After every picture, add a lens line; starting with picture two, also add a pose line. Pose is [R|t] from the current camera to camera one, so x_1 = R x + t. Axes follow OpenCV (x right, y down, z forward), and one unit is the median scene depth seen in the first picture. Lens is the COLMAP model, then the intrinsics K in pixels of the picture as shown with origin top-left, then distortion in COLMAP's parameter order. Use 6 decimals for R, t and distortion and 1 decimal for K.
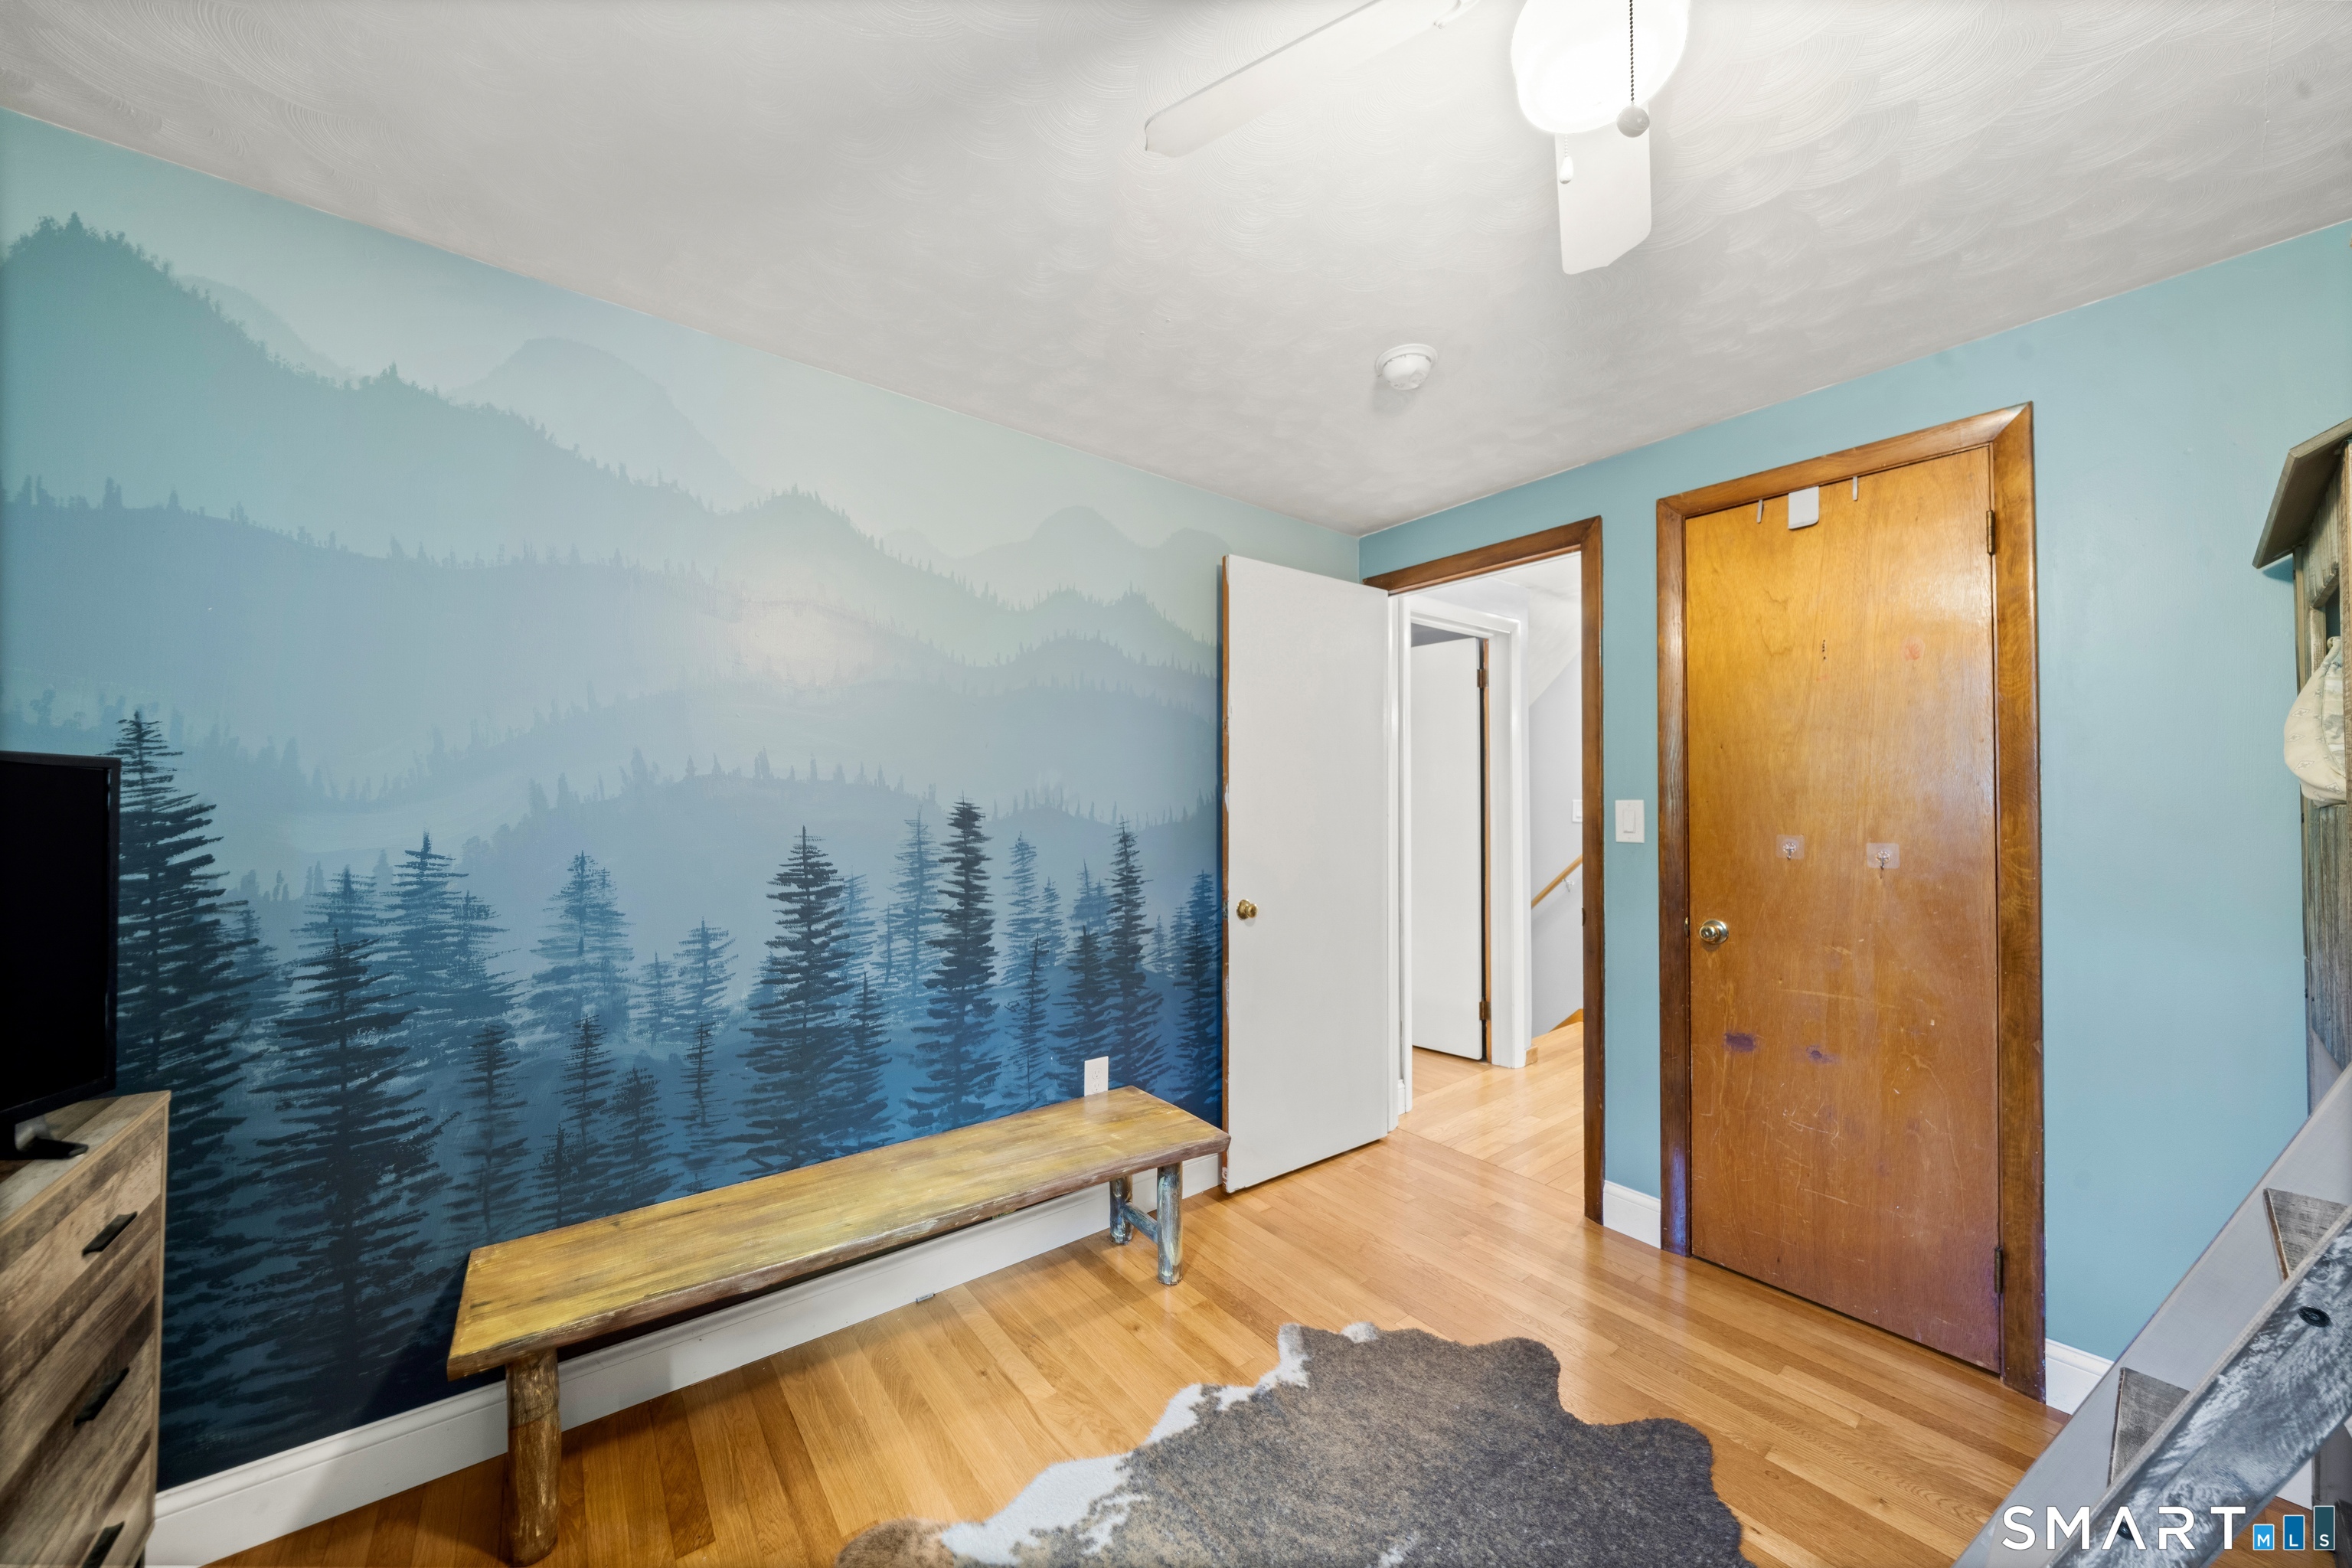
lens RADIAL K [[832.5, 0, 1176.6], [0, 832.5, 787.8], [0, 0, 1]] dist [-0.003488, -0.000075]
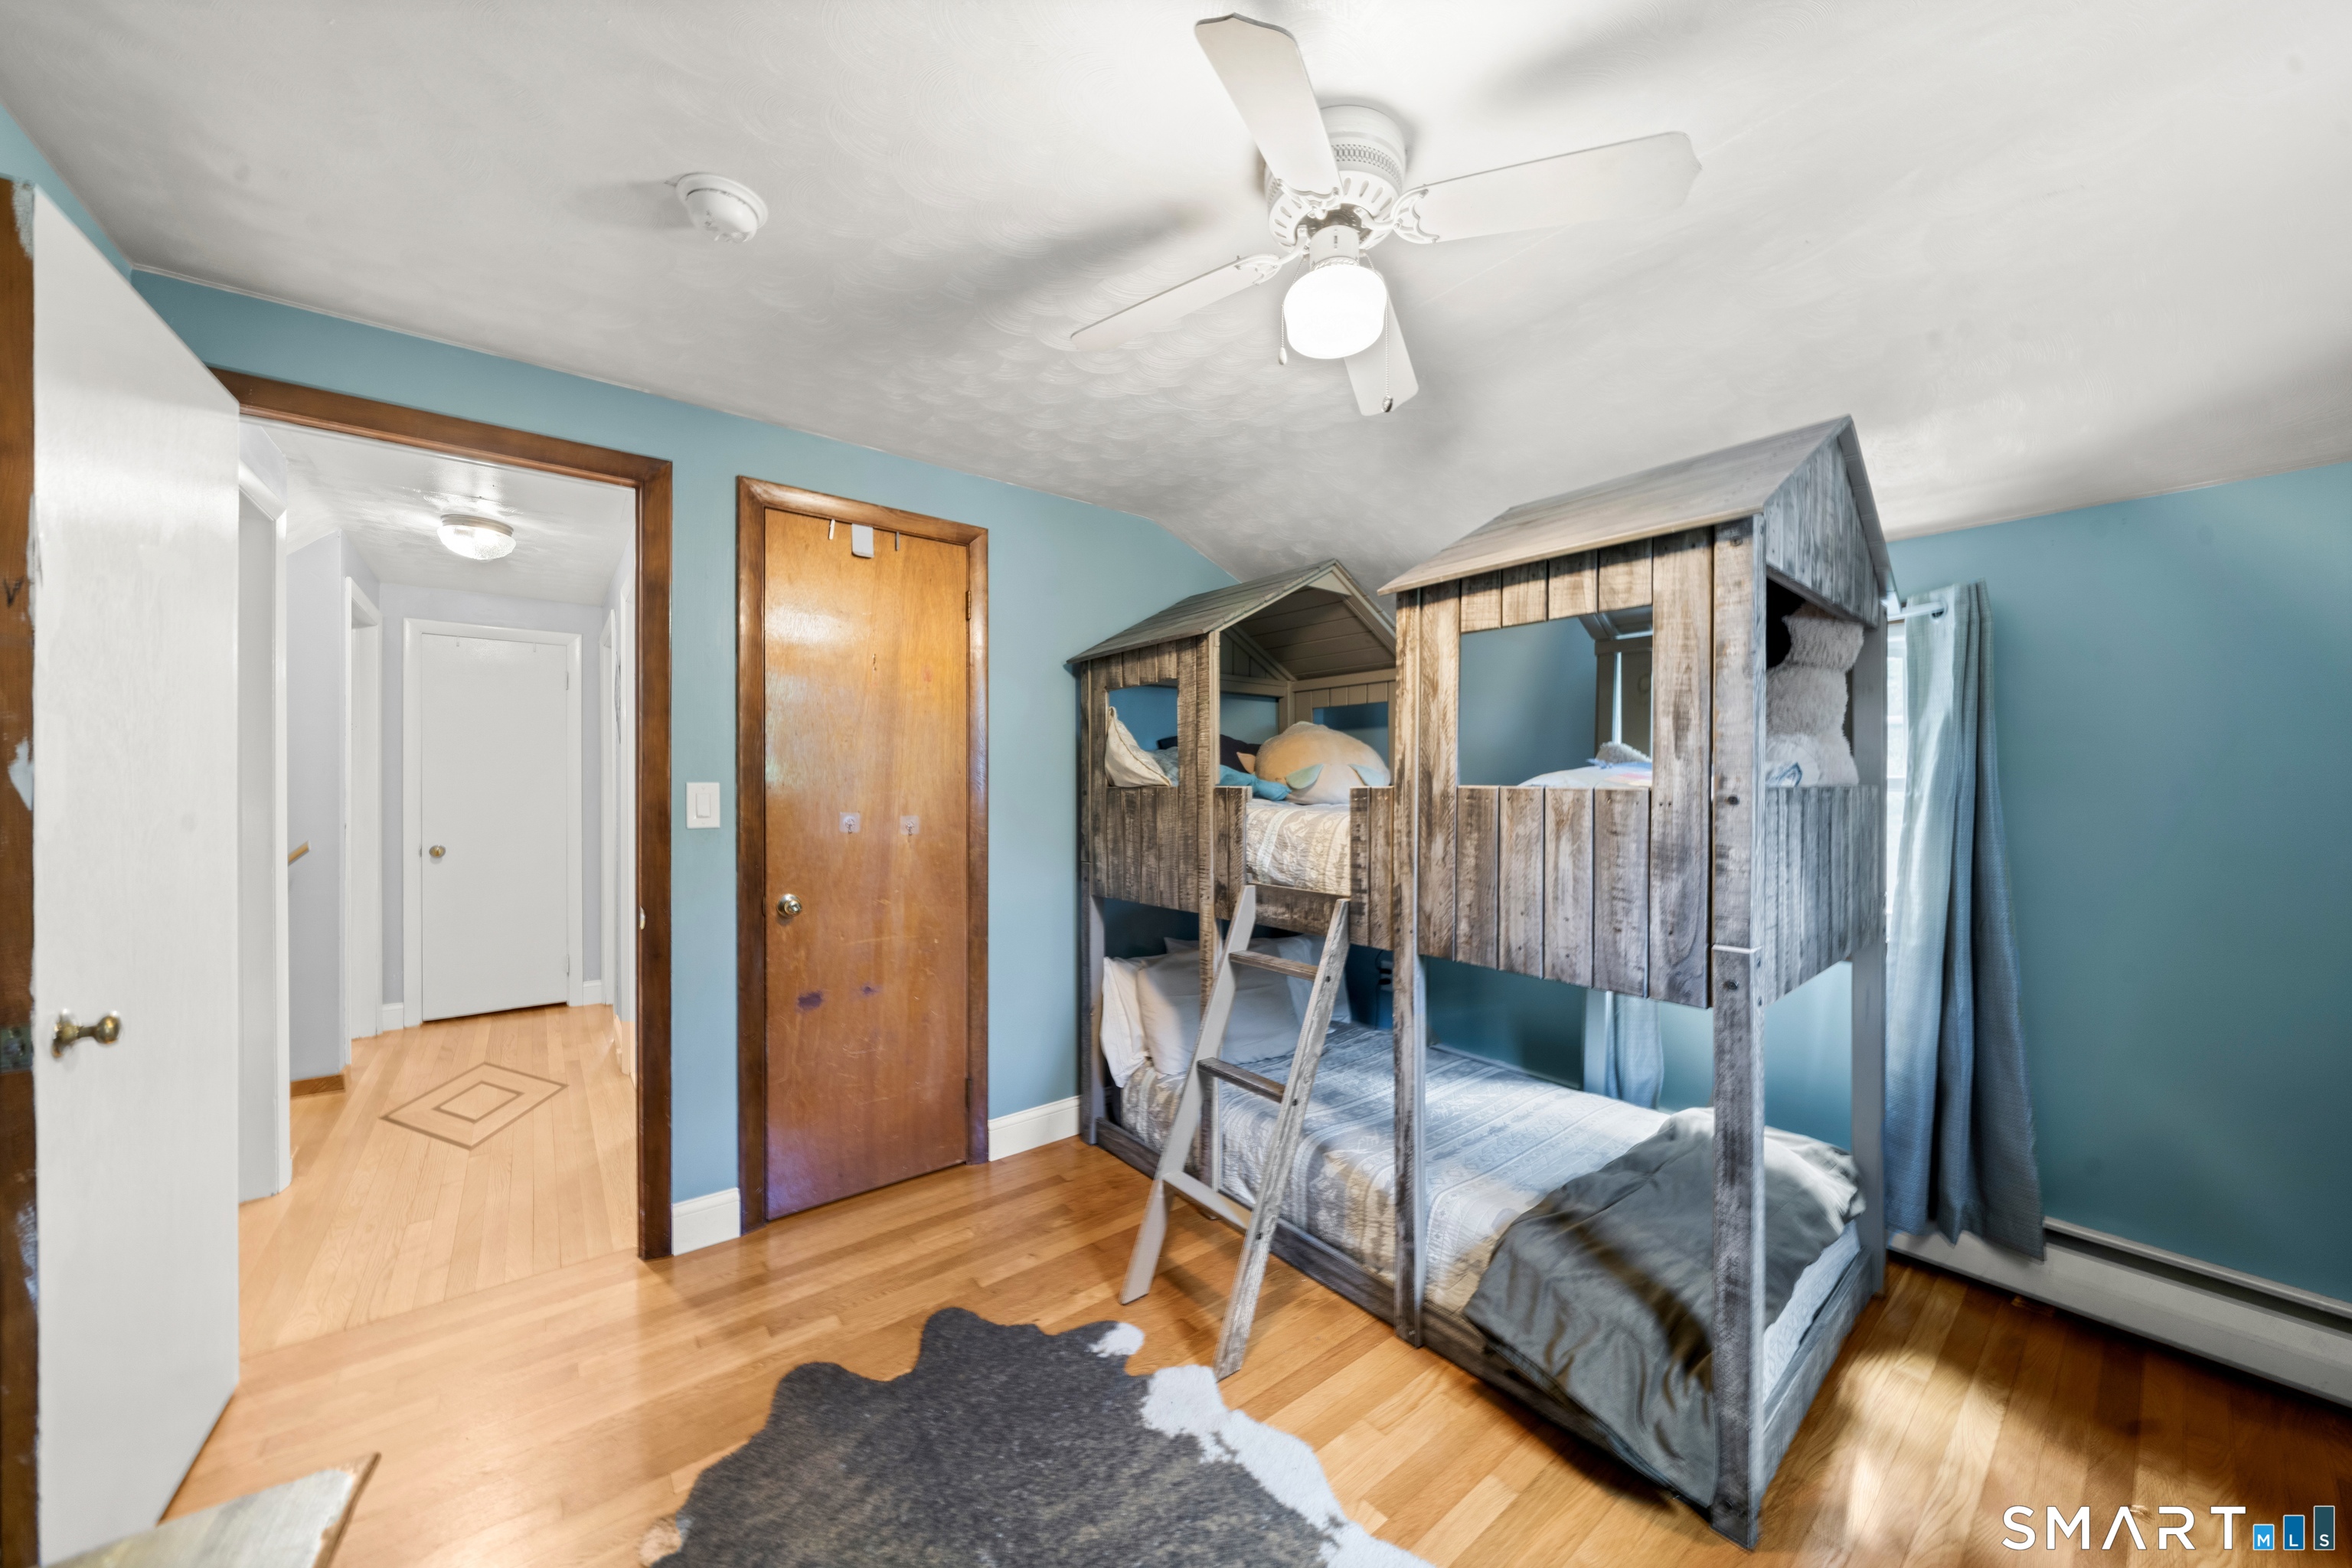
lens RADIAL K [[832.5, 0, 1178.1], [0, 832.5, 789.4], [0, 0, 1]] dist [-0.003488, -0.000075]
pose [[-0.022556, -0.003210, 0.999740, -0.476411], [-0.016850, 0.999854, 0.002831, 0.012456], [-0.999604, -0.016781, -0.022607, 0.579118]]
